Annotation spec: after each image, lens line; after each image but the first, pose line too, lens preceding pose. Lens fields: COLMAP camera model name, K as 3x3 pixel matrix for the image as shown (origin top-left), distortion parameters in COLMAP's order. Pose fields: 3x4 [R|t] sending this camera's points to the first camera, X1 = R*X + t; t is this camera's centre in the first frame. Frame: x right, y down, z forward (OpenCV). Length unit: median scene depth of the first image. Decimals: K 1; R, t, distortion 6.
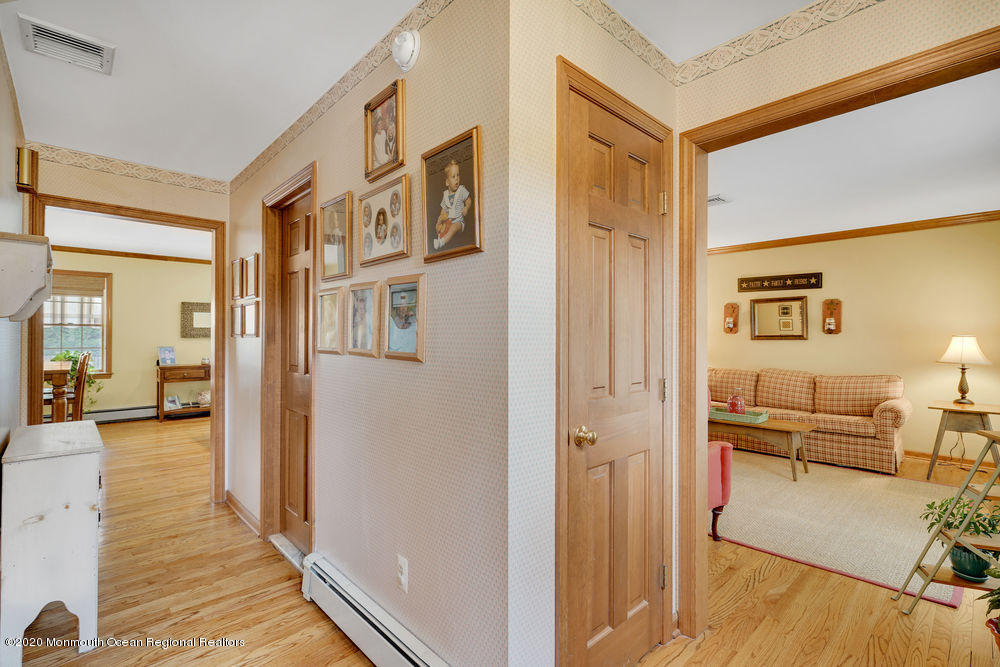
lens RADIAL K [[462.0, 0, 499.3], [0, 462.0, 337.2], [0, 0, 1]] dist [-0.001488, 0.000286]
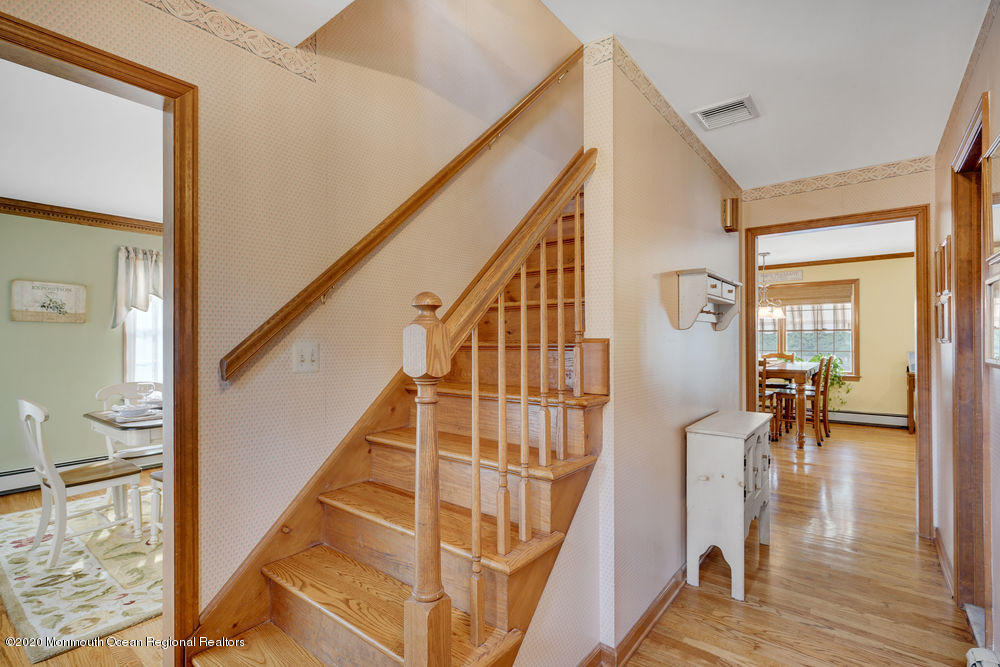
lens RADIAL K [[468.0, 0, 495.7], [0, 468.0, 343.3], [0, 0, 1]] dist [-0.003794, 0.000853]
pose [[0.131336, 0.004801, -0.991326, 0.139534], [0.001971, 0.999985, 0.005104, -0.004189], [0.991336, -0.002624, 0.131325, 0.113541]]
